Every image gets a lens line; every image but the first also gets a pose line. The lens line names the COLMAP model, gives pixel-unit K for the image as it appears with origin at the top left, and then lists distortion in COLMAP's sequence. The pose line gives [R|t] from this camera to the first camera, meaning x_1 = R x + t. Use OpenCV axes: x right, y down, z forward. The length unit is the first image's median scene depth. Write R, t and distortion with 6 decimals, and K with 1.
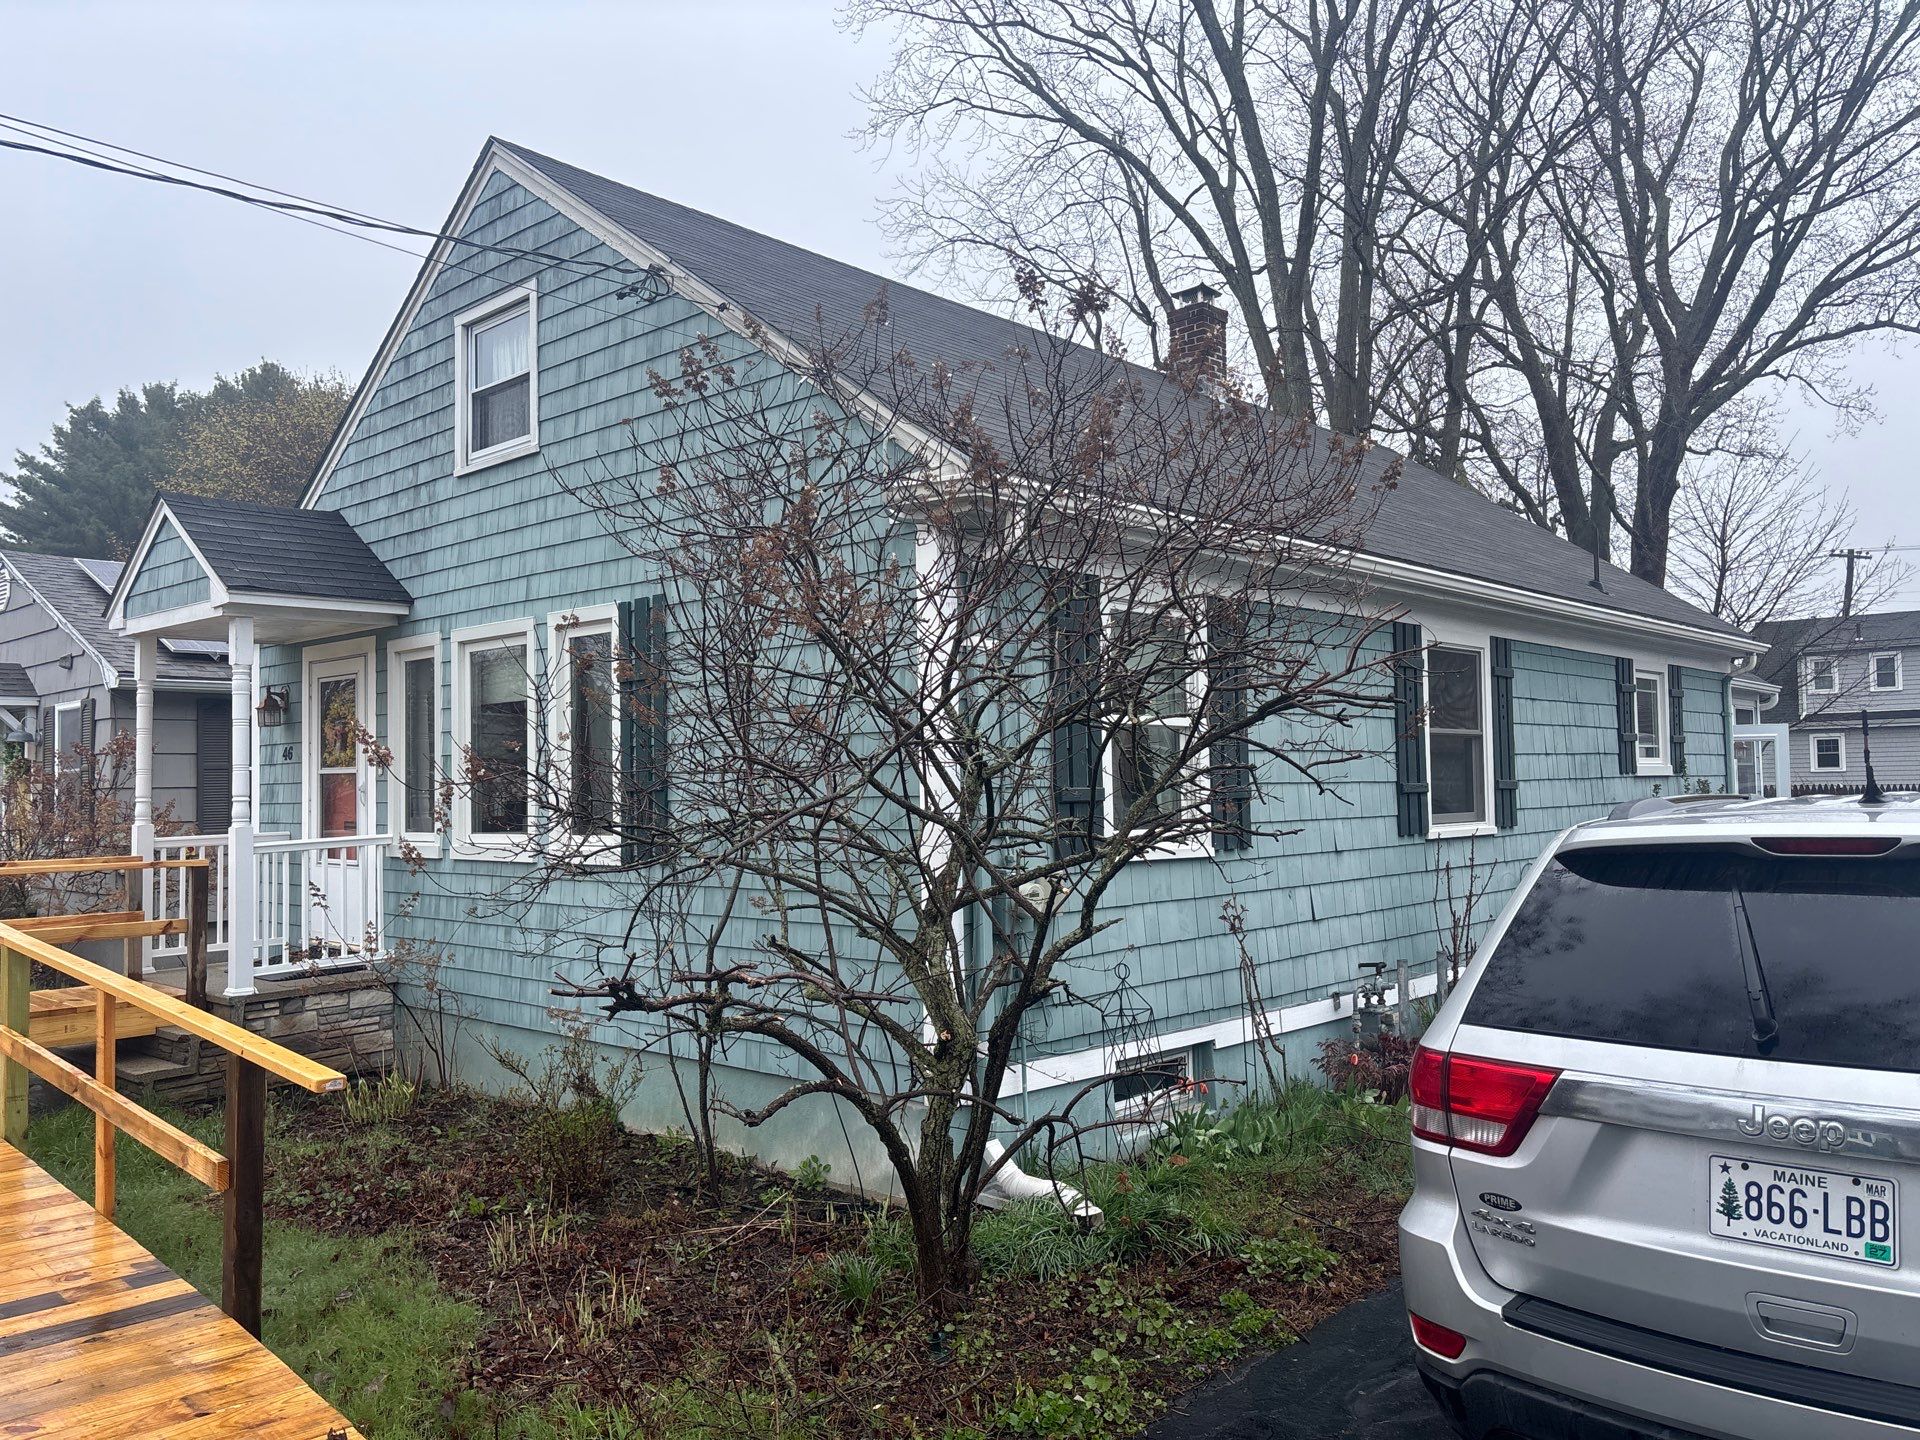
lens RADIAL K [[1444.1, 0, 995.1], [0, 1444.1, 723.4], [0, 0, 1]] dist [0.000974, -0.000313]
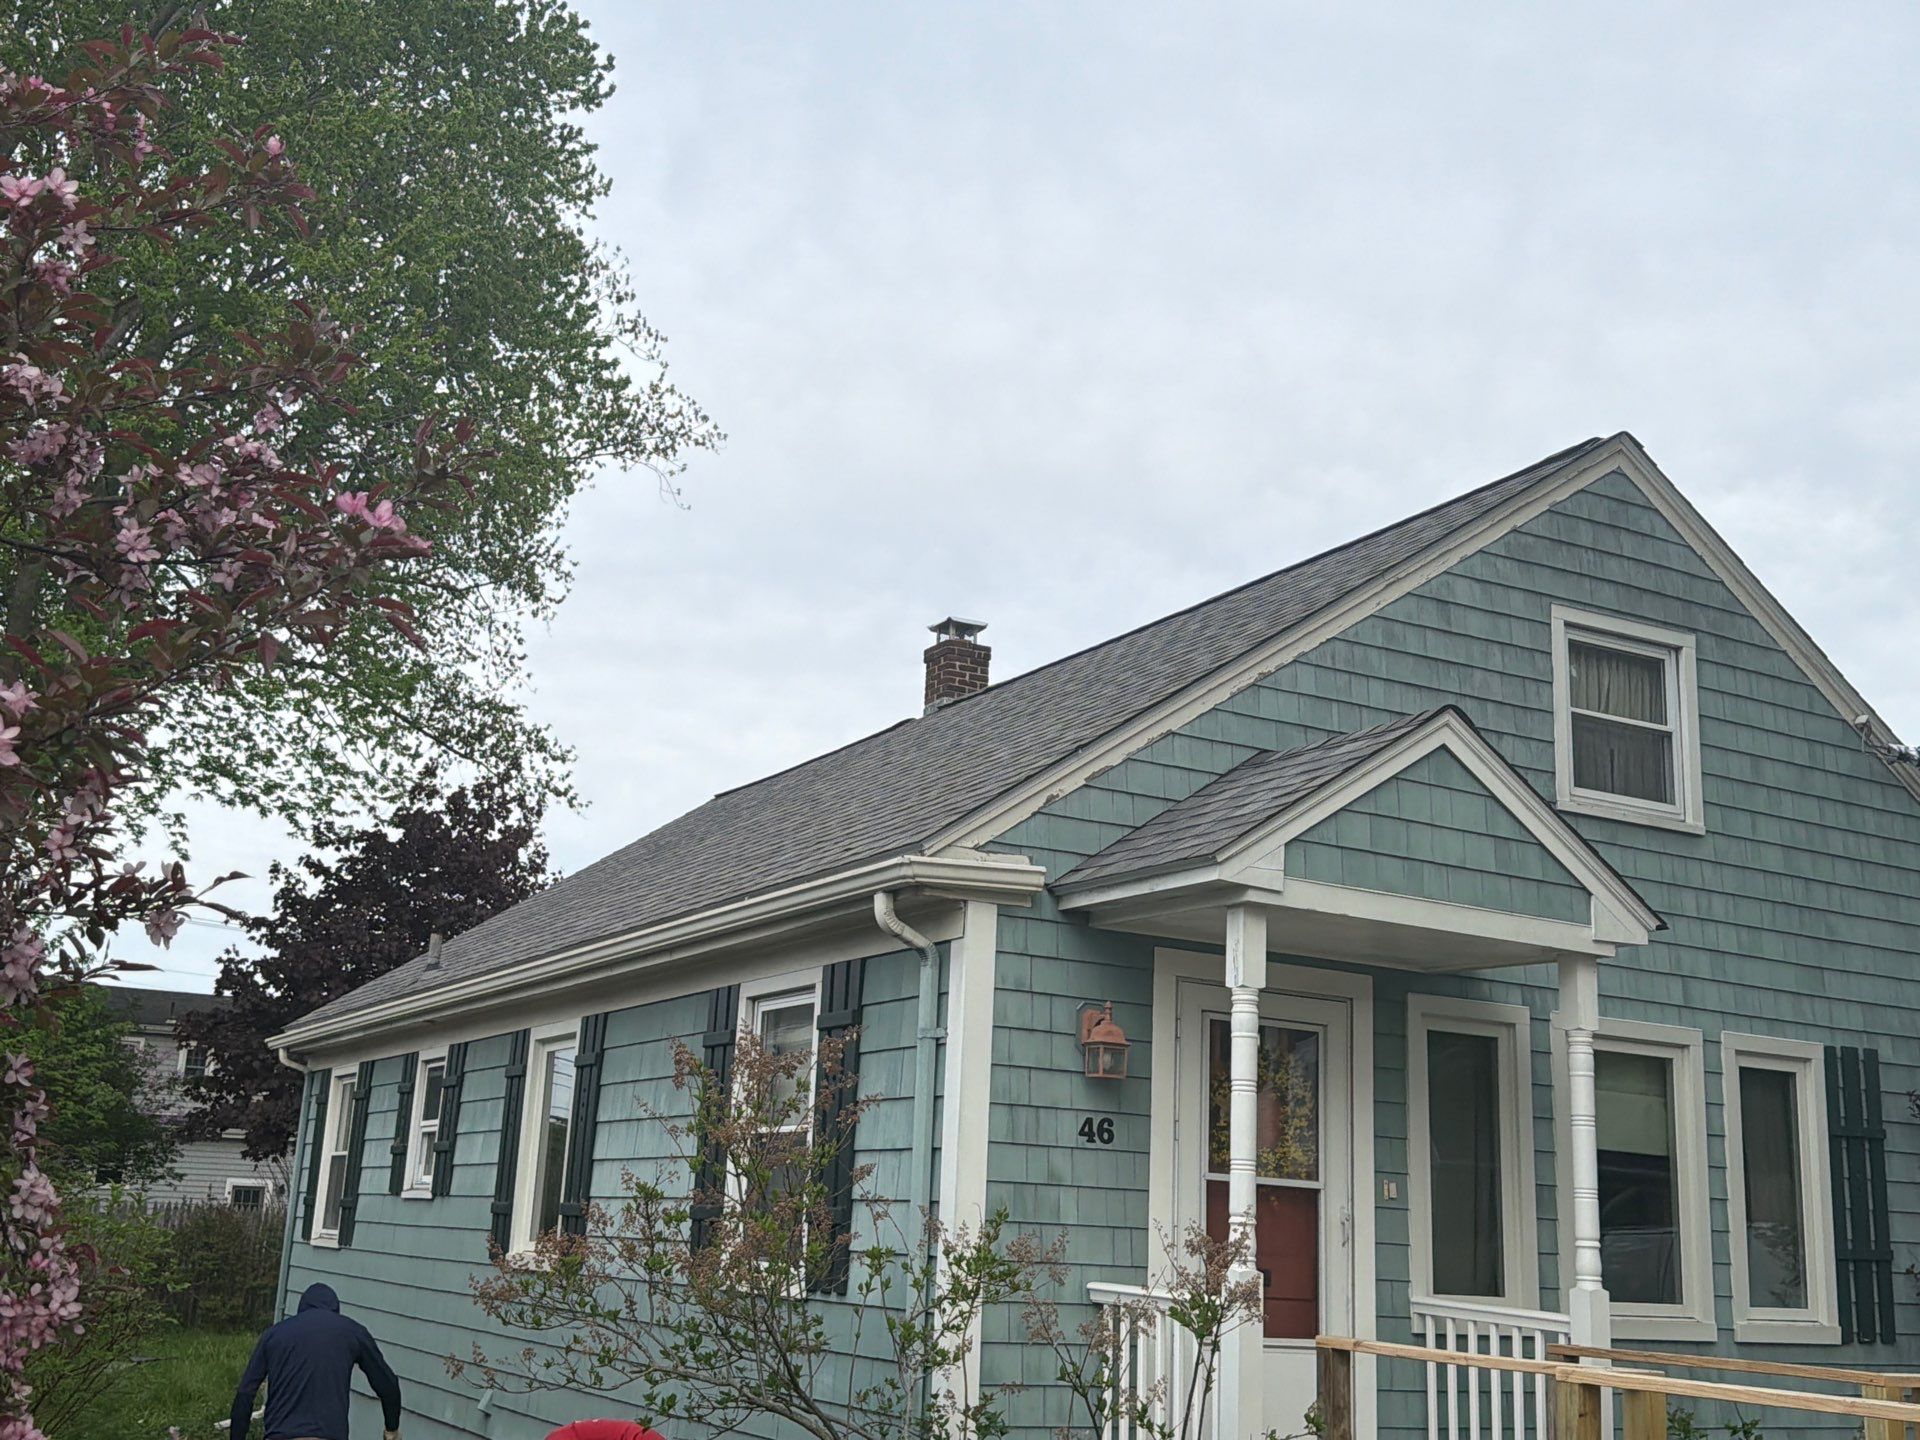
lens RADIAL K [[2050.2, 0, 960.0], [0, 2050.2, 720.0], [0, 0, 1]] dist [0.225236, -0.516956]
pose [[0.324995, 0.258376, 0.909736, -1.479675], [-0.087583, 0.966044, -0.243080, 0.077003], [-0.941652, -0.000678, 0.336589, 0.927412]]
